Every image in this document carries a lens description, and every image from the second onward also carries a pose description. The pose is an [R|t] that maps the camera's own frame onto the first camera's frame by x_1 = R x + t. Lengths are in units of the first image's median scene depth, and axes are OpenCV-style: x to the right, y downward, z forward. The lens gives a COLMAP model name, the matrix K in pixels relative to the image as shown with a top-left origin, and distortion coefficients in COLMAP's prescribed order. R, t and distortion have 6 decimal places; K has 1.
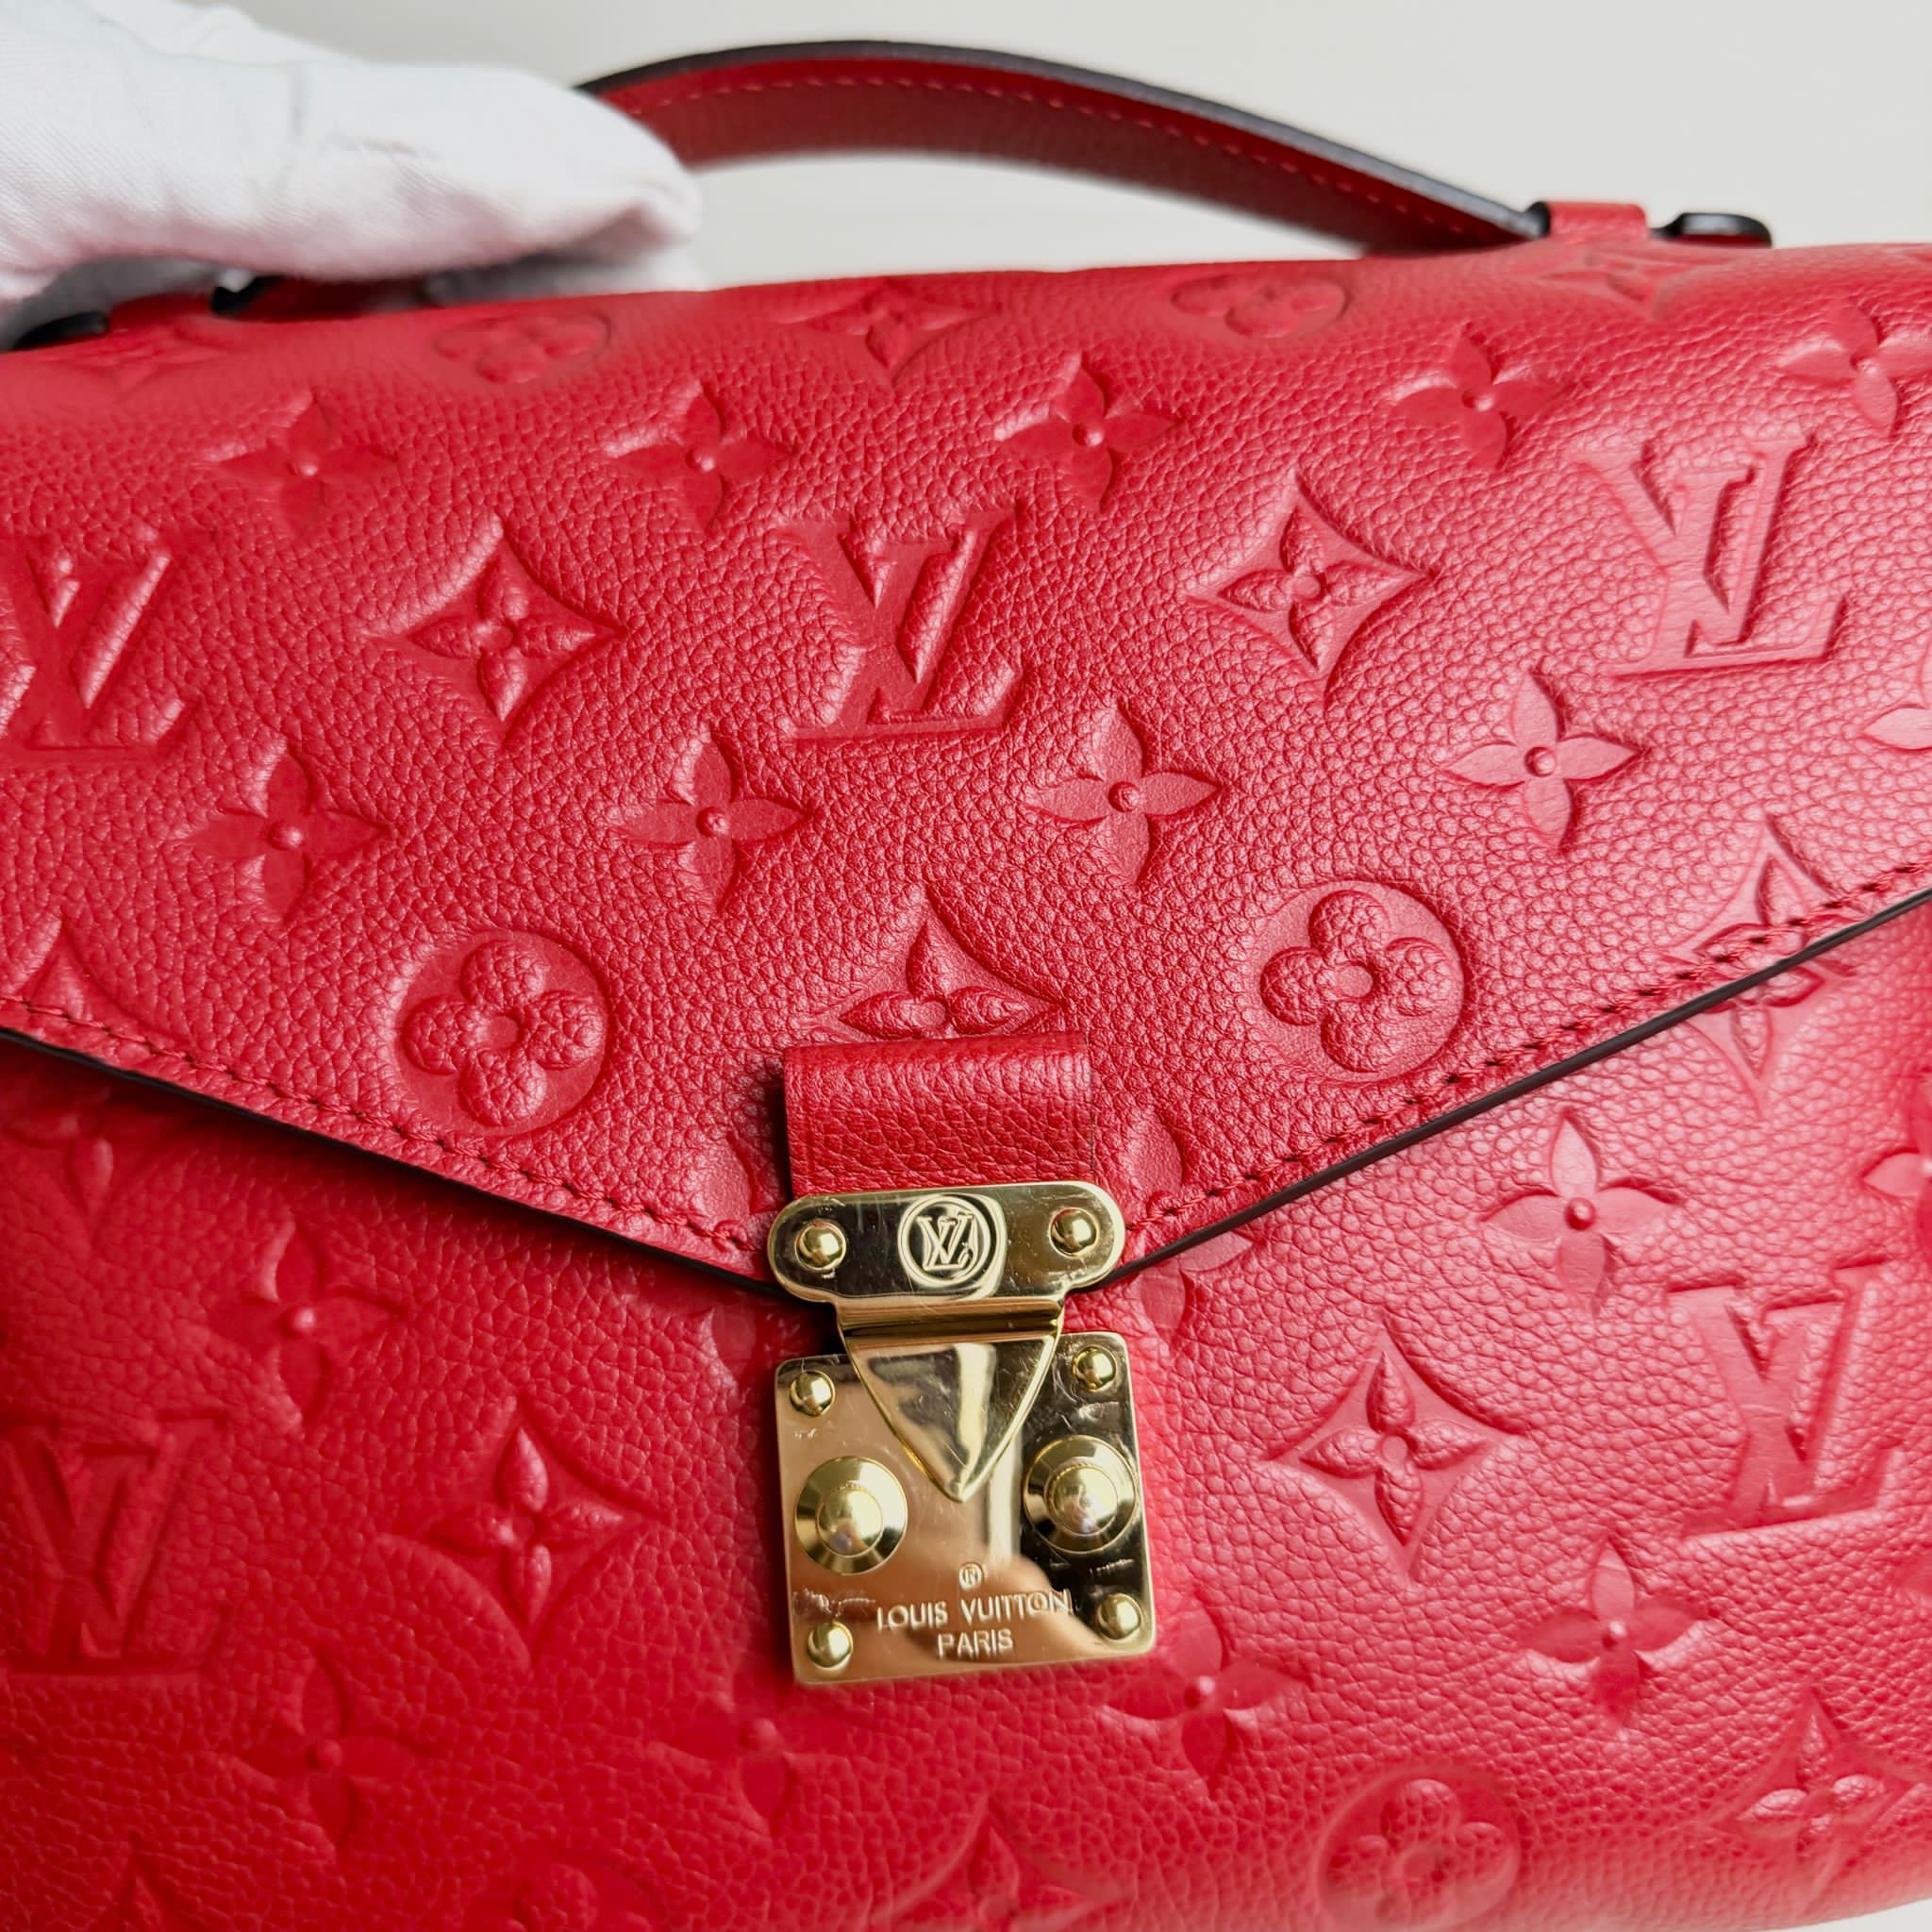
lens RADIAL K [[1796.6, 0, 958.7], [0, 1796.6, 994.1], [0, 0, 1]] dist [0.152666, -0.418434]
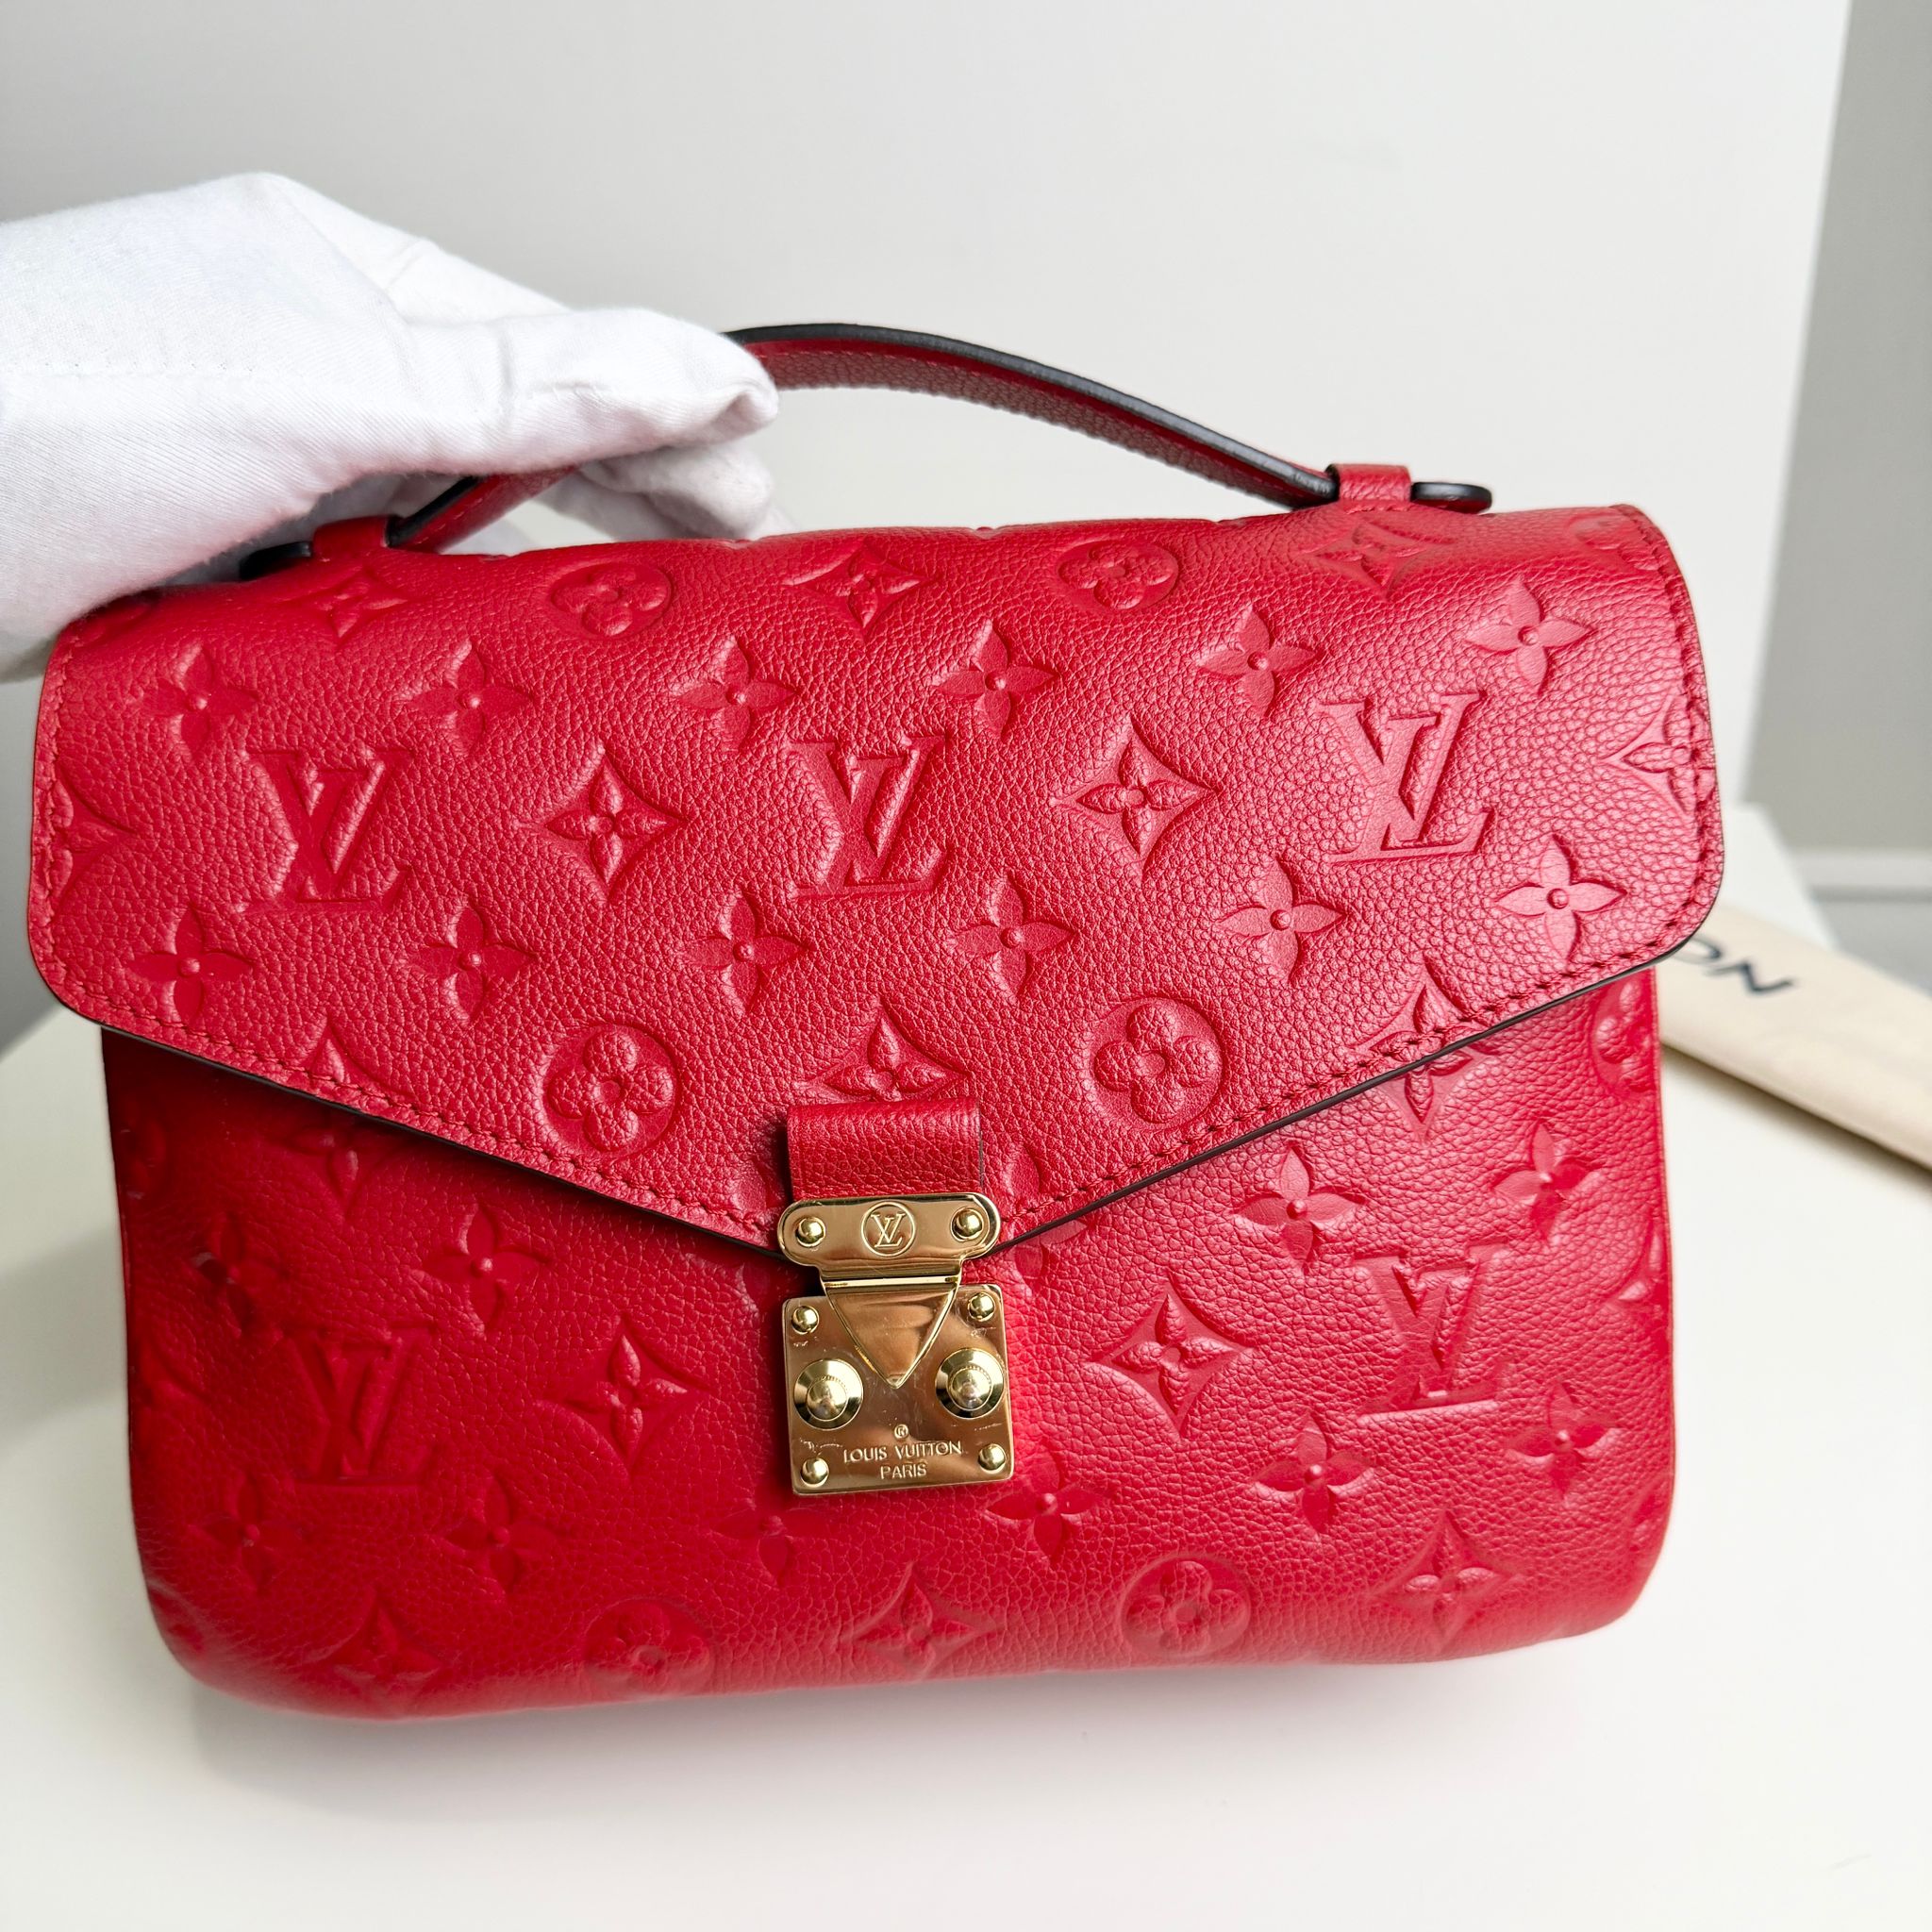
lens RADIAL K [[1893.9, 0, 966.0], [0, 1893.9, 966.0], [0, 0, 1]] dist [0.185843, -0.548867]
pose [[0.999809, 0.013646, -0.013990, 0.077647], [-0.012158, 0.994773, 0.101388, -0.252817], [0.015301, -0.101198, 0.994749, -0.621730]]
